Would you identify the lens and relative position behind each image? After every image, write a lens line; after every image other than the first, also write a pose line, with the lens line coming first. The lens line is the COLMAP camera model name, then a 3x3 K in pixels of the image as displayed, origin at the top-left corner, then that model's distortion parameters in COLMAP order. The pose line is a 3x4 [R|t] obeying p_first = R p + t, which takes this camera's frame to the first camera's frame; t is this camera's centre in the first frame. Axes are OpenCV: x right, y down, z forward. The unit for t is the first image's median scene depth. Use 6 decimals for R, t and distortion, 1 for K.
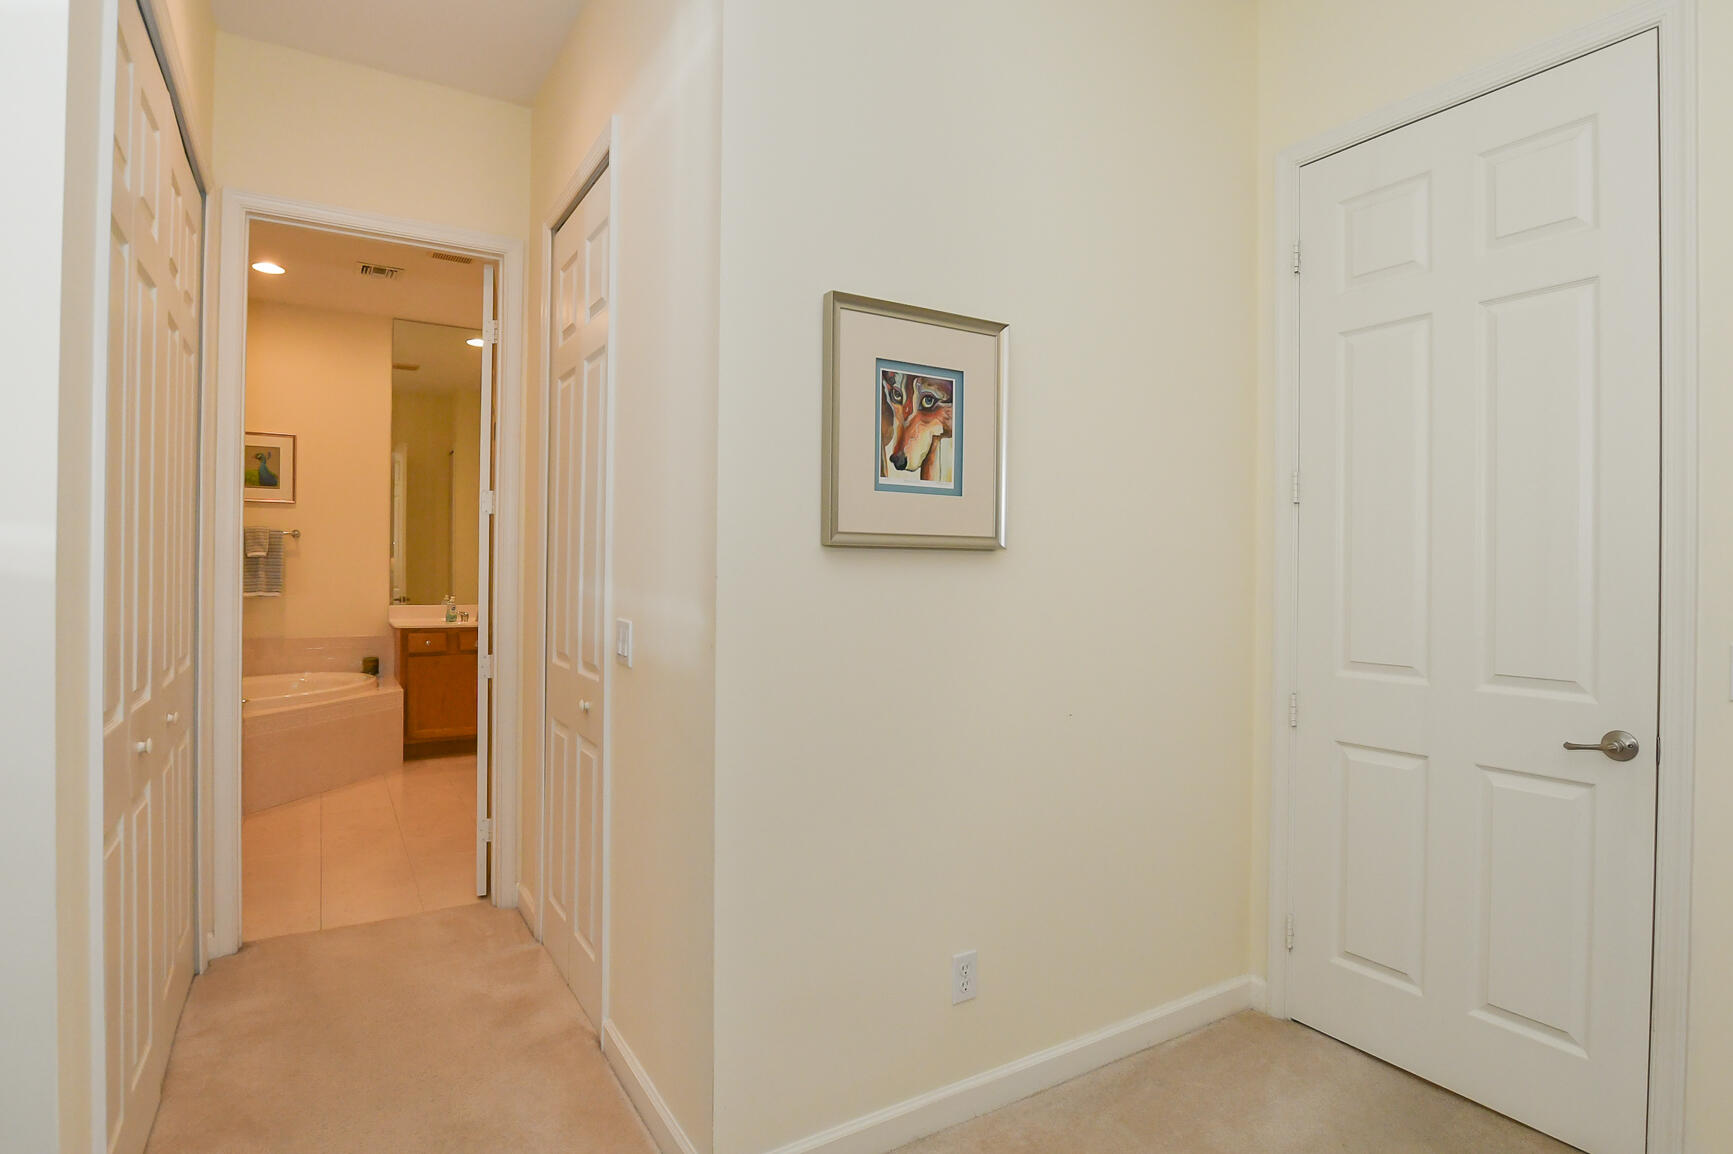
lens RADIAL K [[899.3, 0, 866.5], [0, 899.3, 577.0], [0, 0, 1]] dist [0.000314, 0.000060]
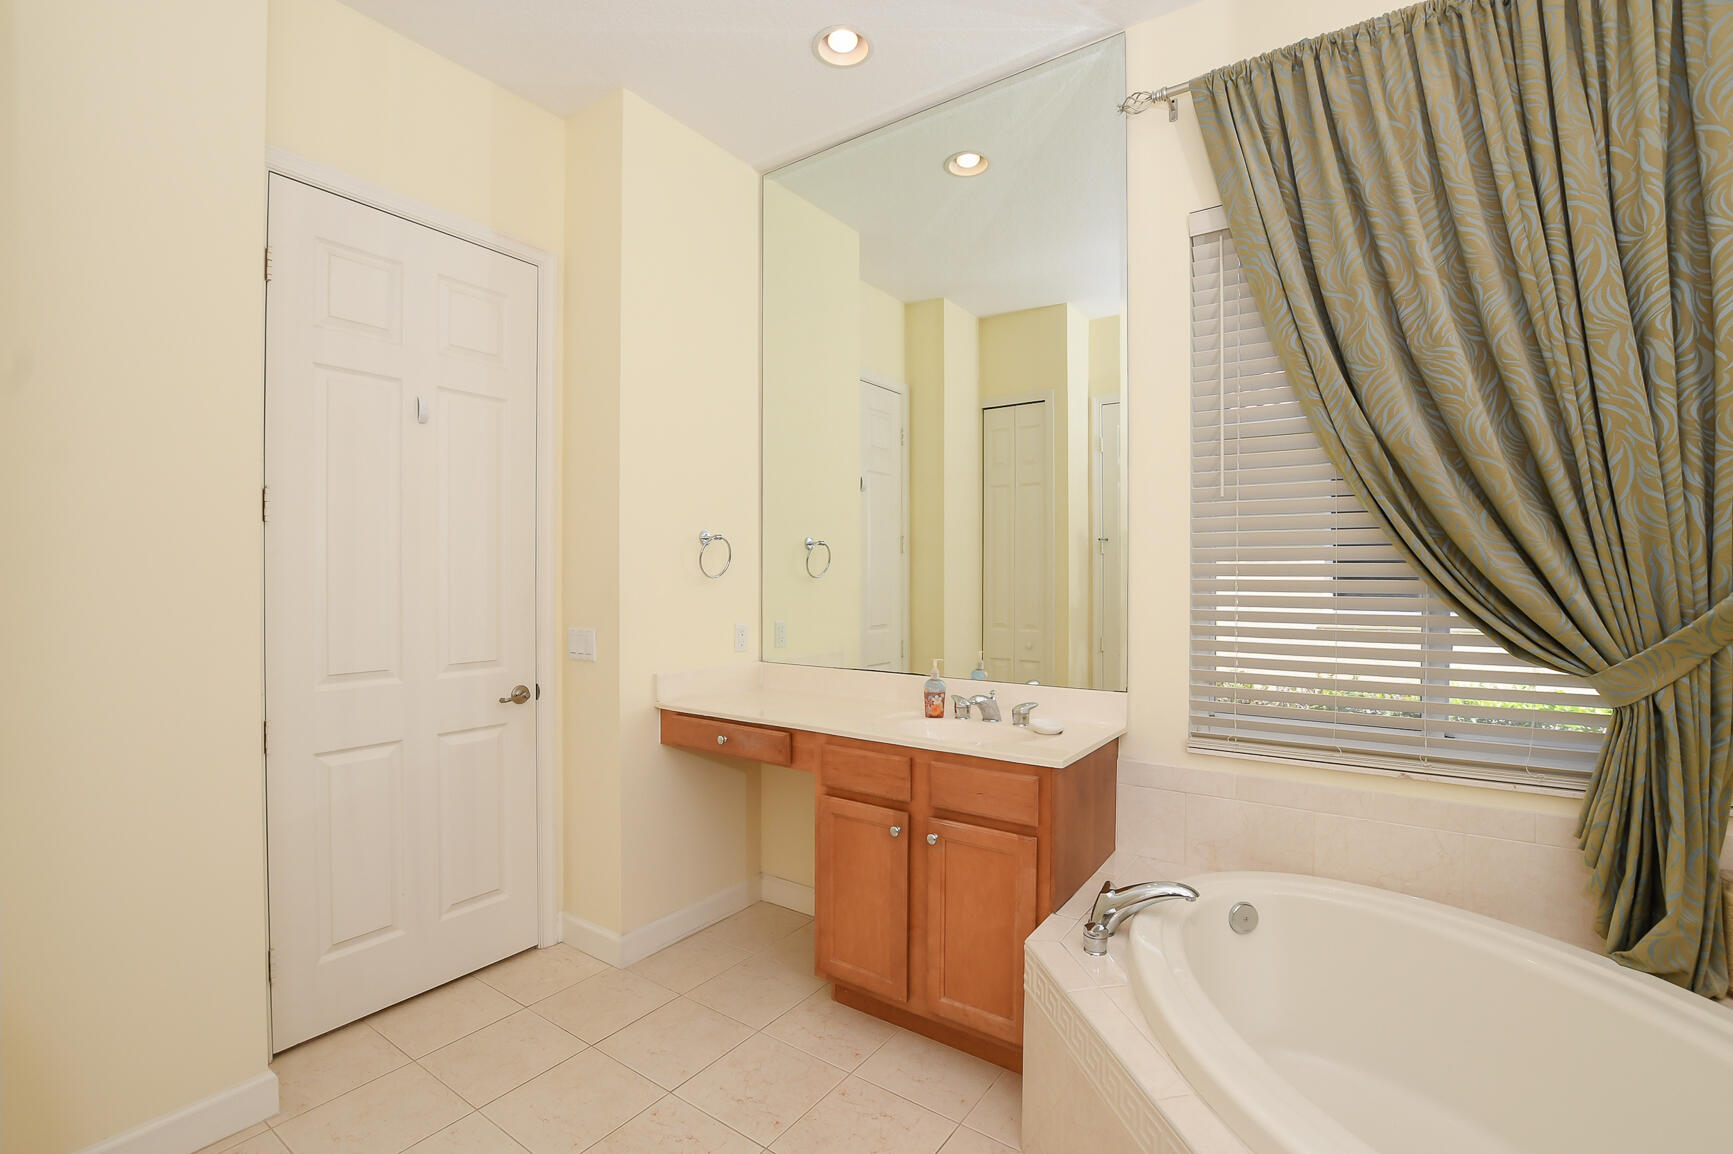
lens RADIAL K [[784.2, 0, 865.2], [0, 784.2, 575.8], [0, 0, 1]] dist [-0.026586, 0.000267]
pose [[-0.392319, -0.012211, 0.919748, -0.636819], [0.001417, 0.999903, 0.013880, -0.041834], [-0.919828, 0.006748, -0.392264, 0.884463]]
